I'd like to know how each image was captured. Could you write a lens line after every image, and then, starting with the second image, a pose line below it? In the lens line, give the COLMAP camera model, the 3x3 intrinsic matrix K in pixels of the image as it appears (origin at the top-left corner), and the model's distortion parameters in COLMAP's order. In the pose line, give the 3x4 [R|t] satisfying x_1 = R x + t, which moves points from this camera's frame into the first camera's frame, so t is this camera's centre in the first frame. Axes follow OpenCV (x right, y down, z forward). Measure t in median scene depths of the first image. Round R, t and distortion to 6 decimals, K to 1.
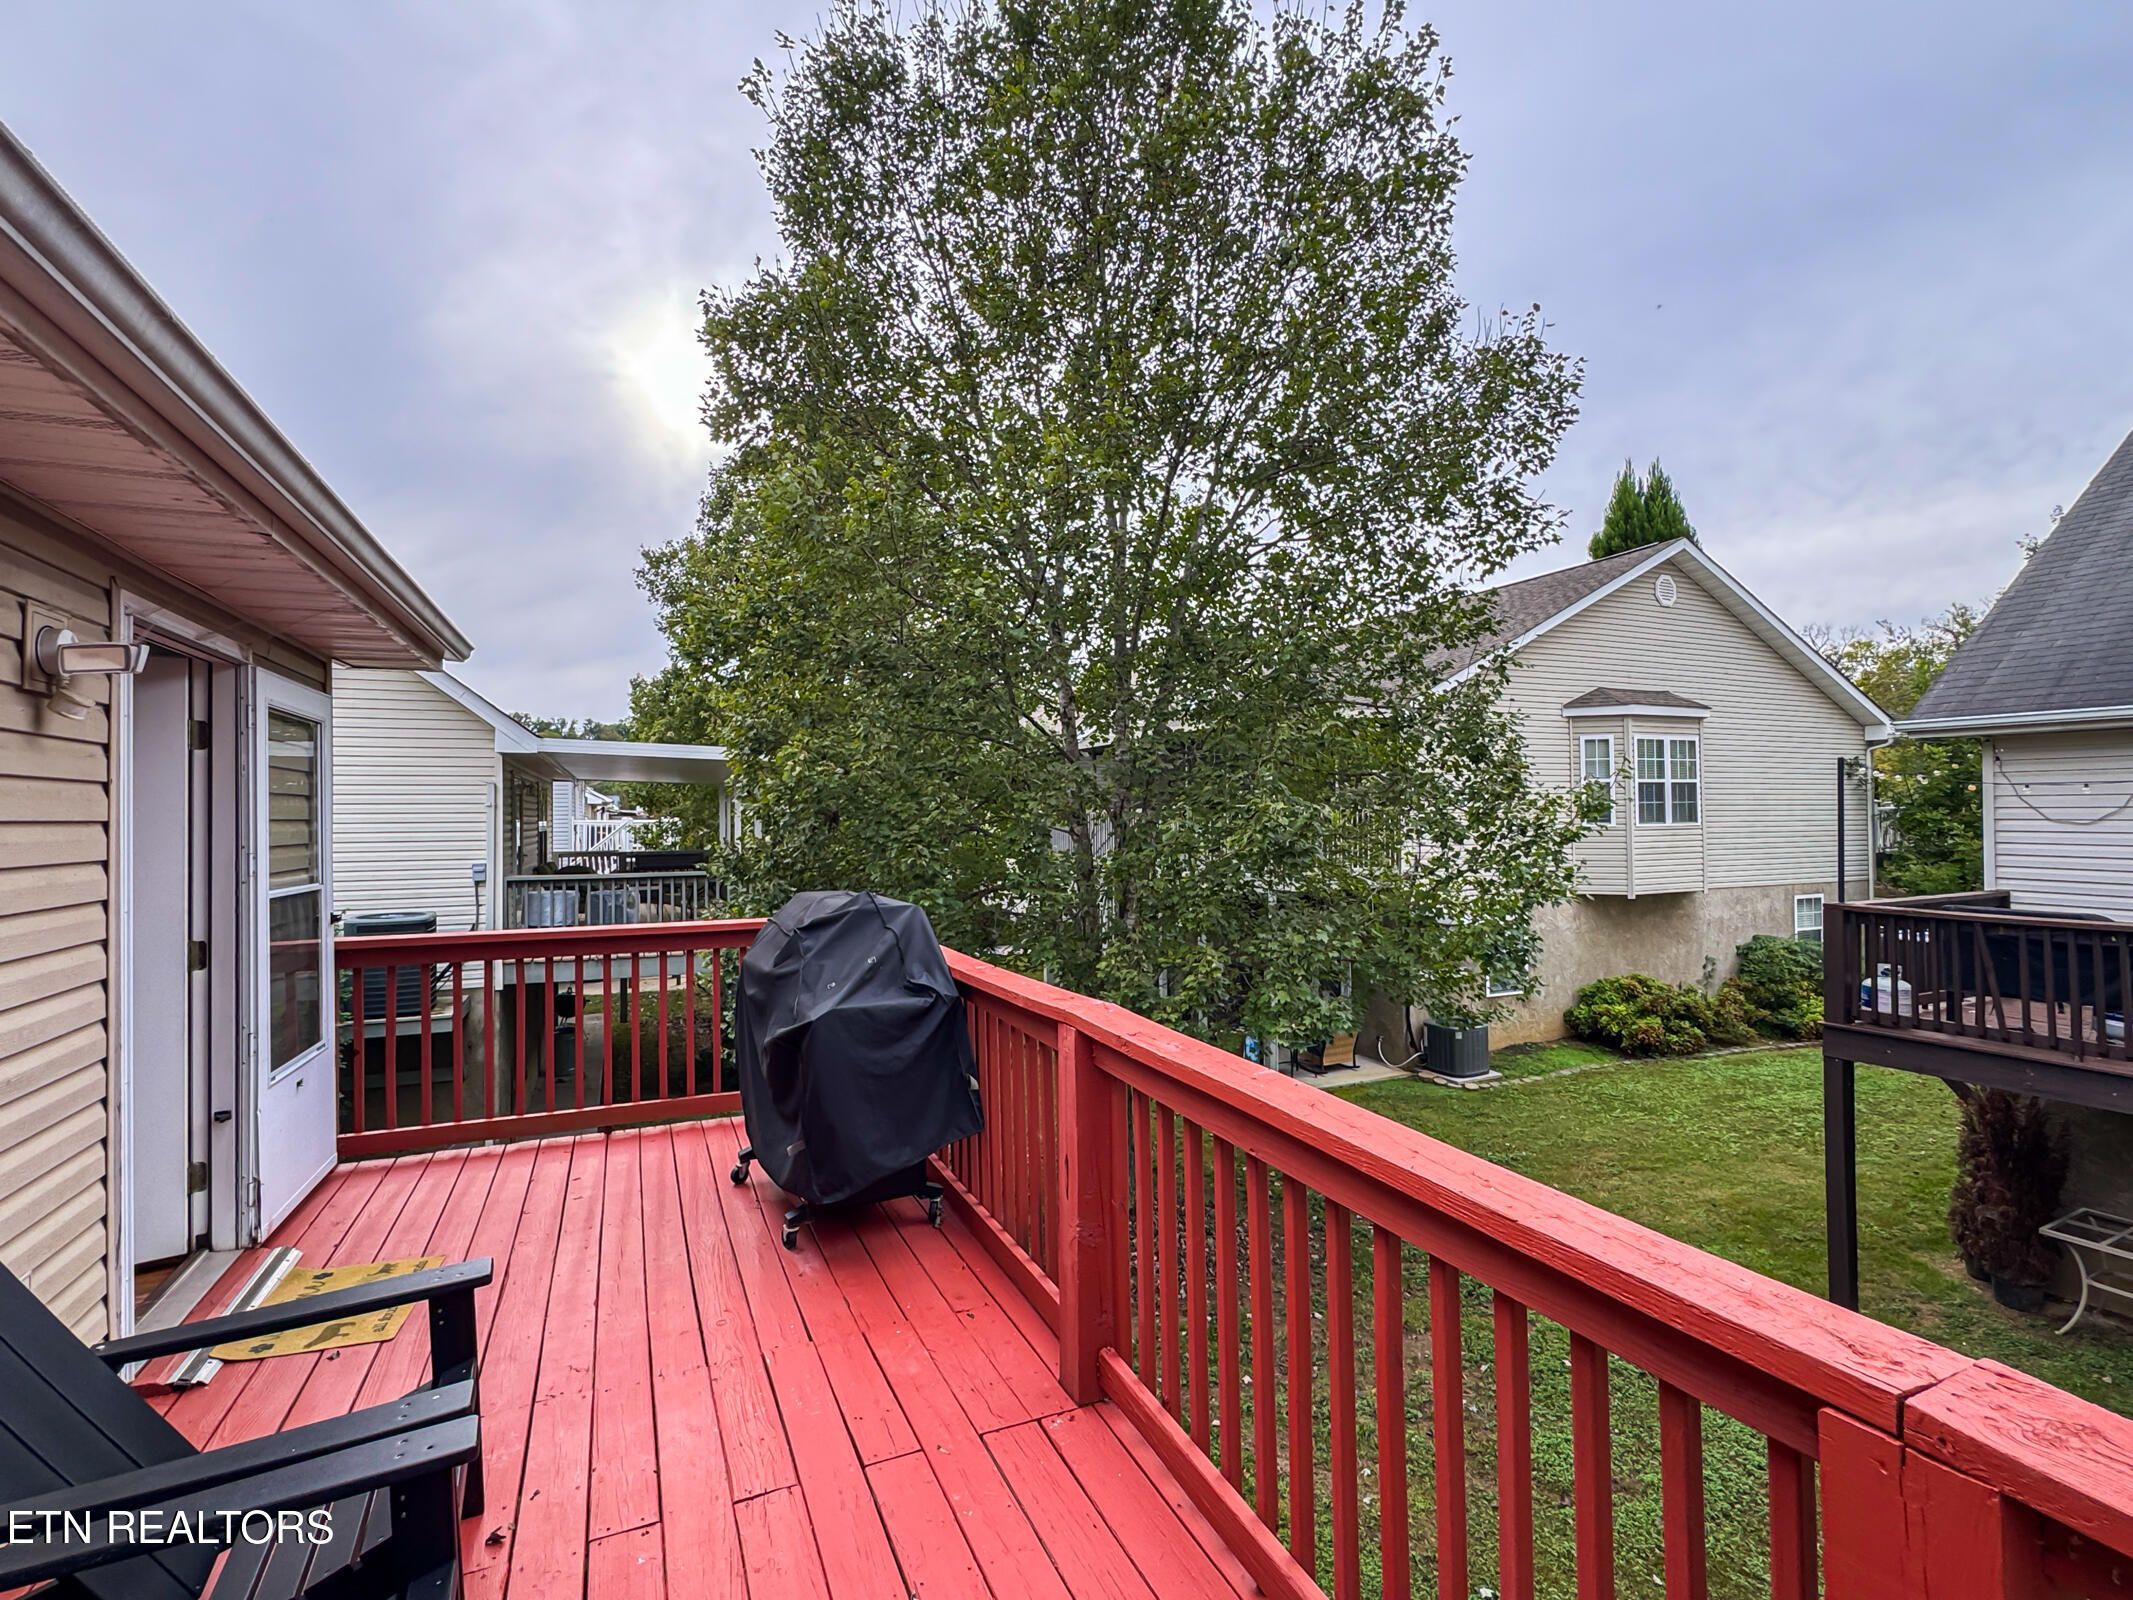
lens RADIAL K [[1013.6, 0, 1071.8], [0, 1013.6, 801.9], [0, 0, 1]] dist [-0.000527, -0.000069]
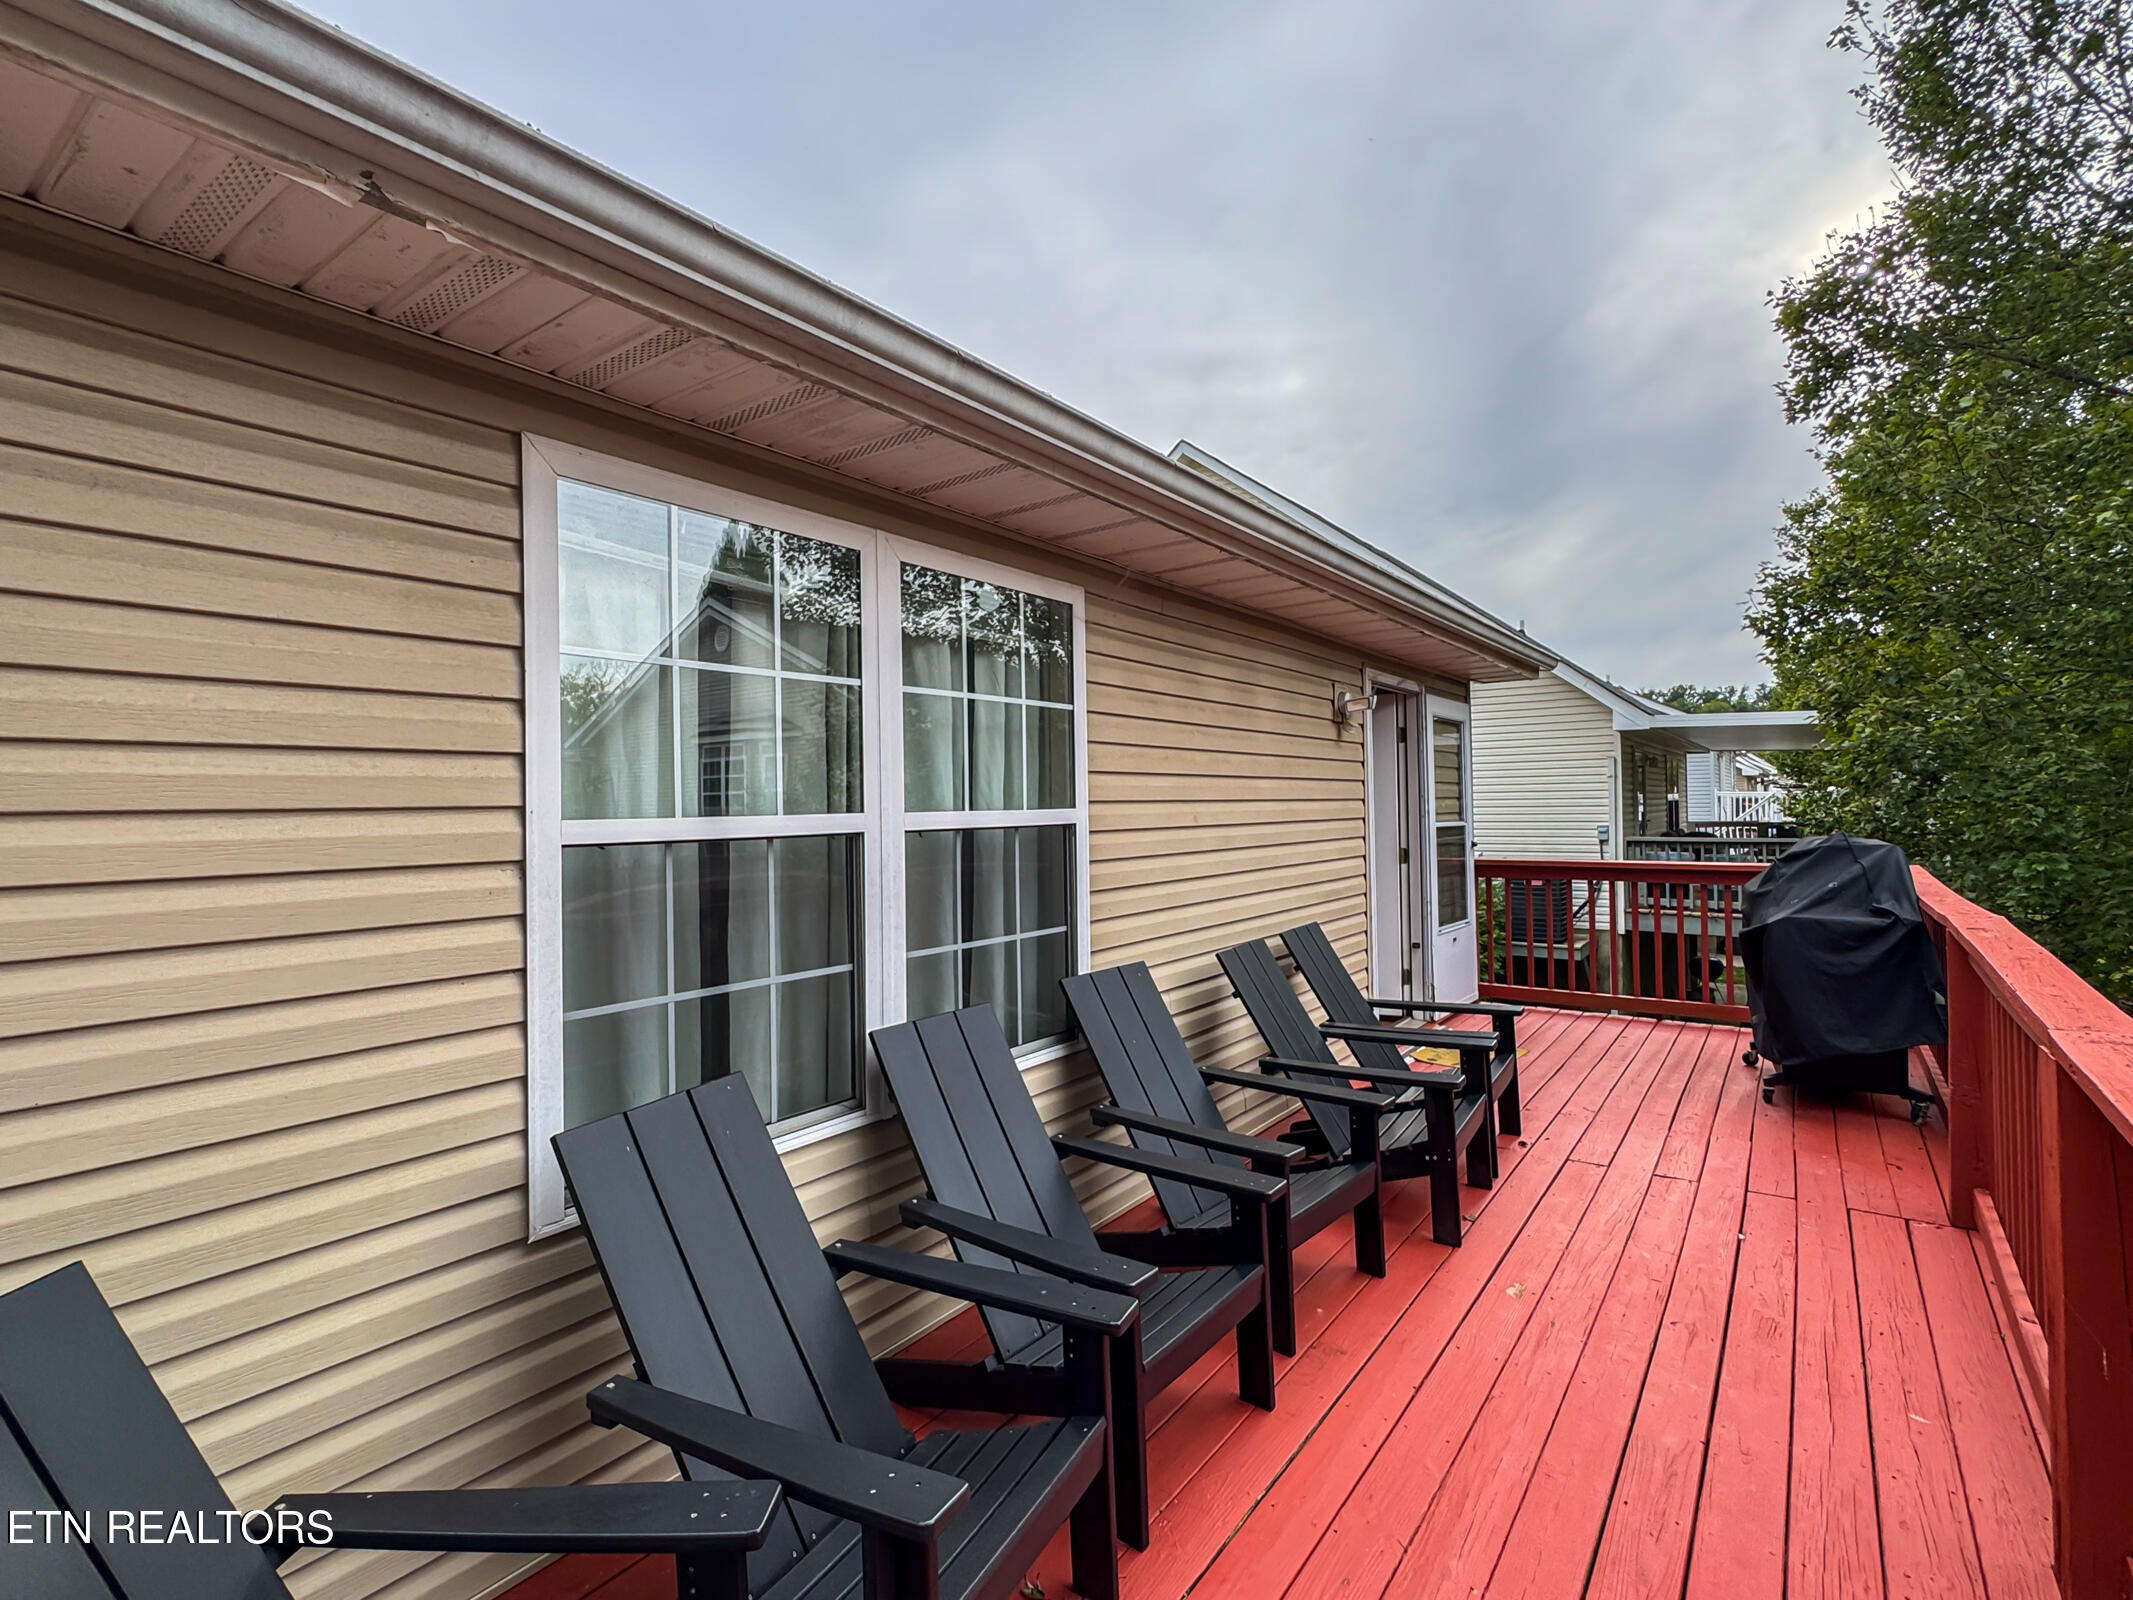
lens RADIAL K [[1013.6, 0, 1070.4], [0, 1013.6, 788.9], [0, 0, 1]] dist [-0.000527, -0.000069]
pose [[0.502108, -0.013629, -0.864698, 0.352959], [0.023611, 0.999719, -0.002047, 0.017122], [0.864483, -0.019388, 0.502289, -0.367500]]
